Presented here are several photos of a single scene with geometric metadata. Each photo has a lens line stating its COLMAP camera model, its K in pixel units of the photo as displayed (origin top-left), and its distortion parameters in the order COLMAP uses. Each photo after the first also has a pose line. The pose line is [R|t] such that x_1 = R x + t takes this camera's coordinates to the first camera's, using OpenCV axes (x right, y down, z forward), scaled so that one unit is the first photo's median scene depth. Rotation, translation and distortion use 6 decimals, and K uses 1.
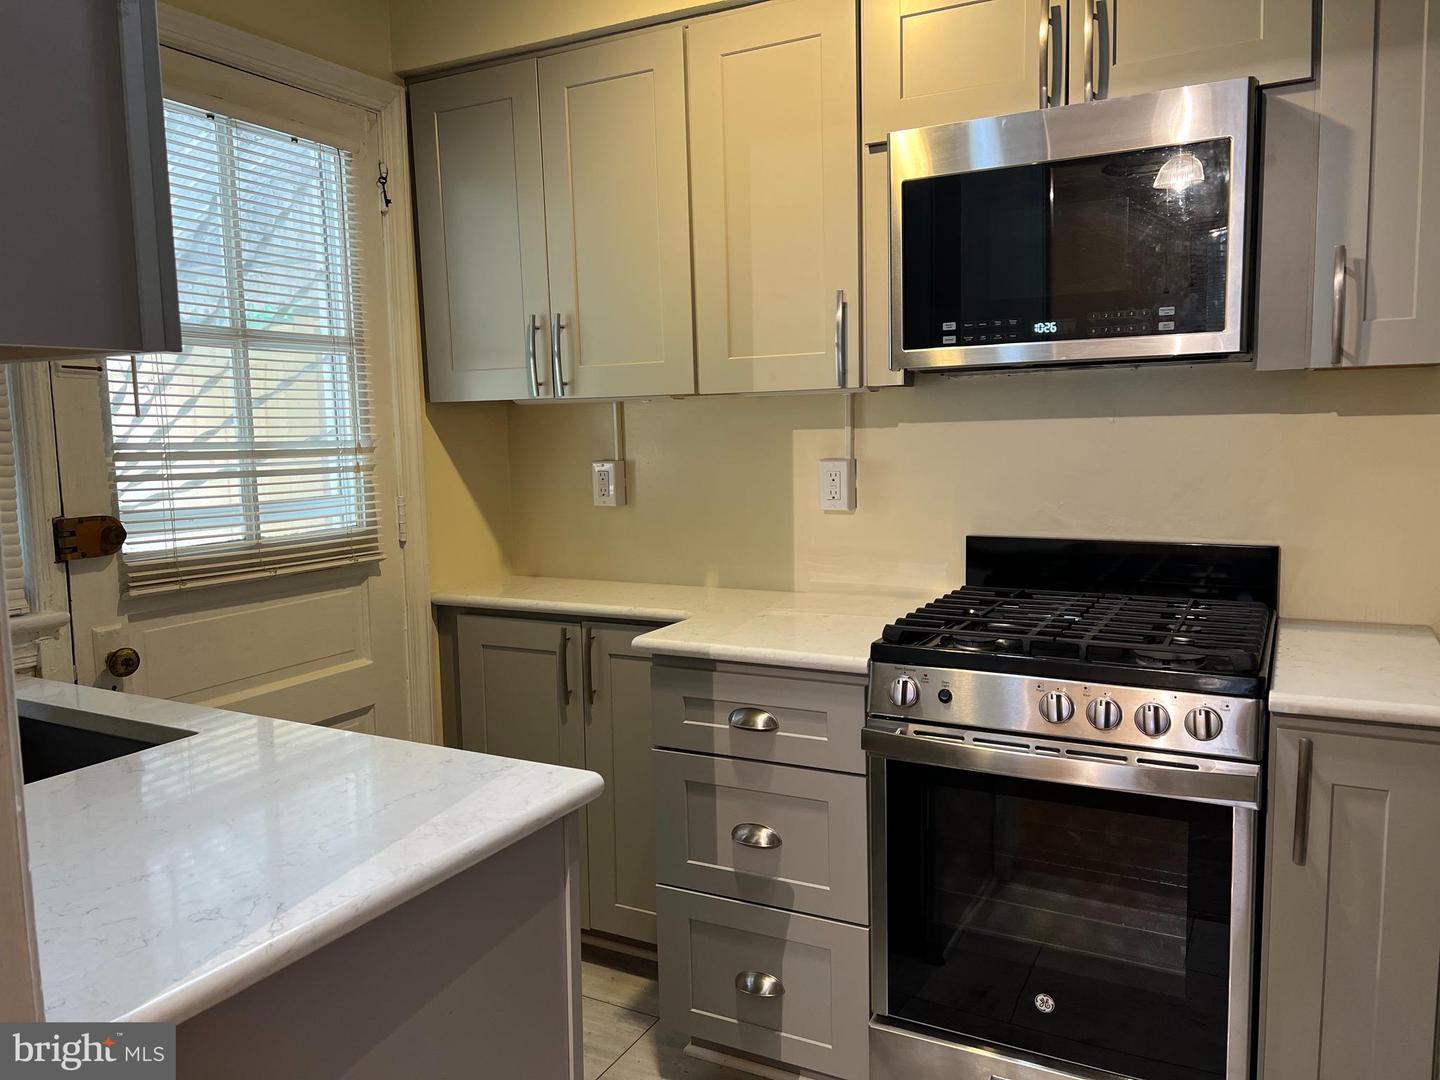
lens RADIAL K [[1043.5, 0, 720.0], [0, 1043.5, 540.0], [0, 0, 1]] dist [0.042383, -0.036458]
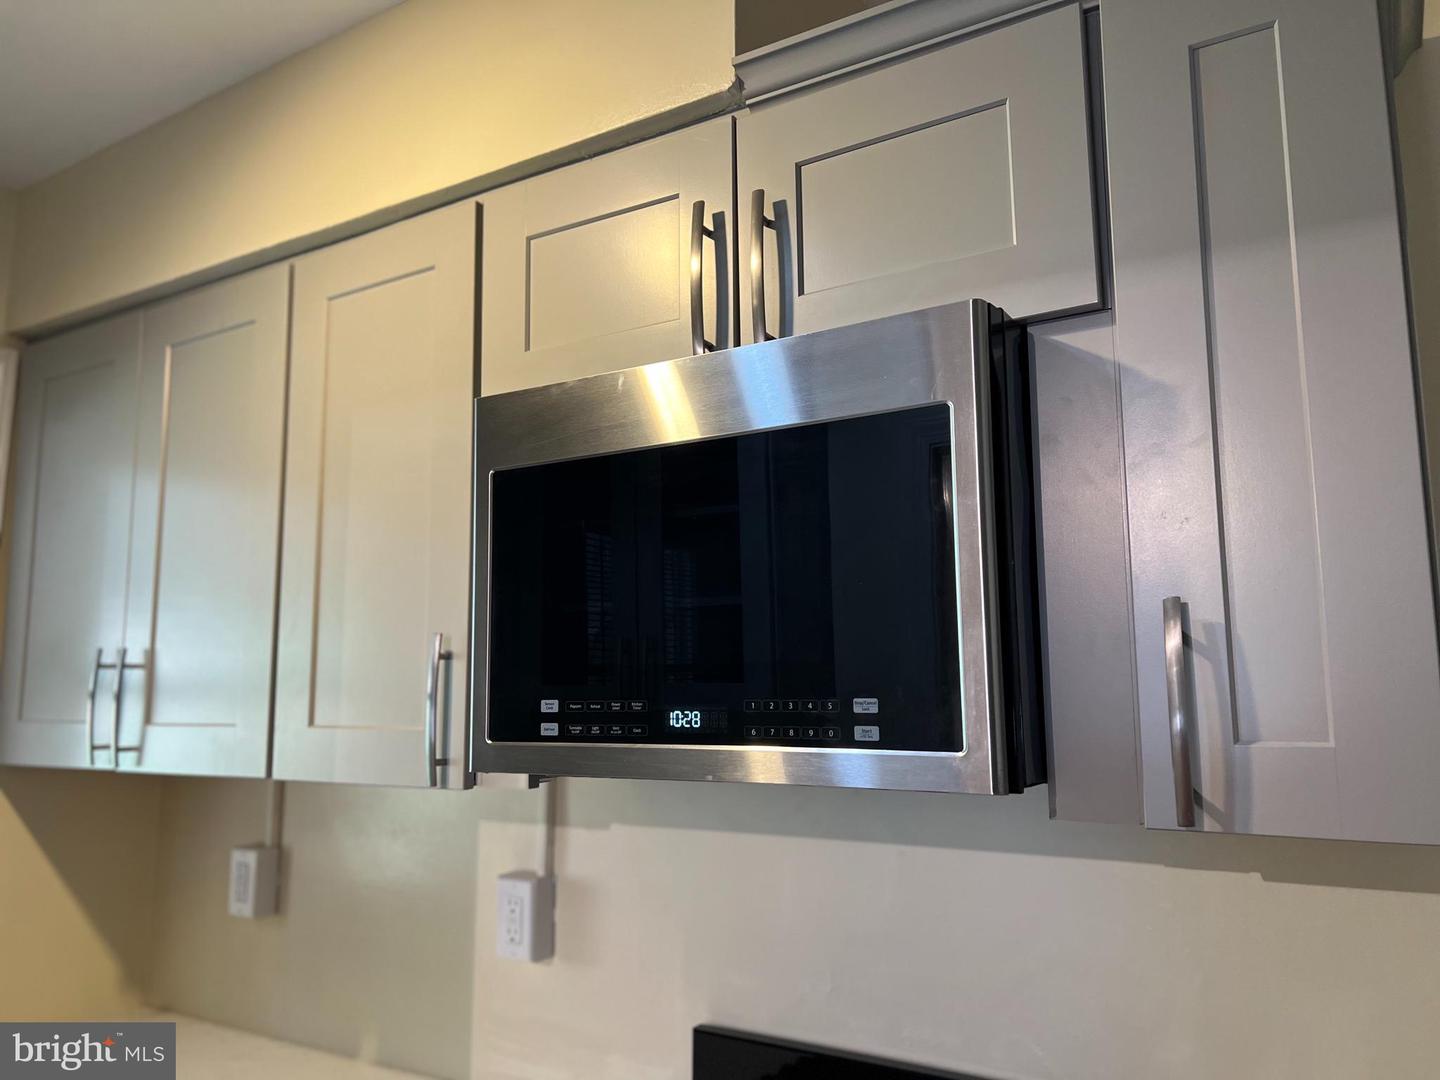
lens RADIAL K [[1062.2, 0, 710.4], [0, 1062.2, 553.5], [0, 0, 1]] dist [0.057053, -0.064420]
pose [[0.997754, 0.010128, -0.066220, 0.341825], [-0.026004, 0.969548, -0.243517, -0.142429], [0.061737, 0.244692, 0.967633, 0.405905]]
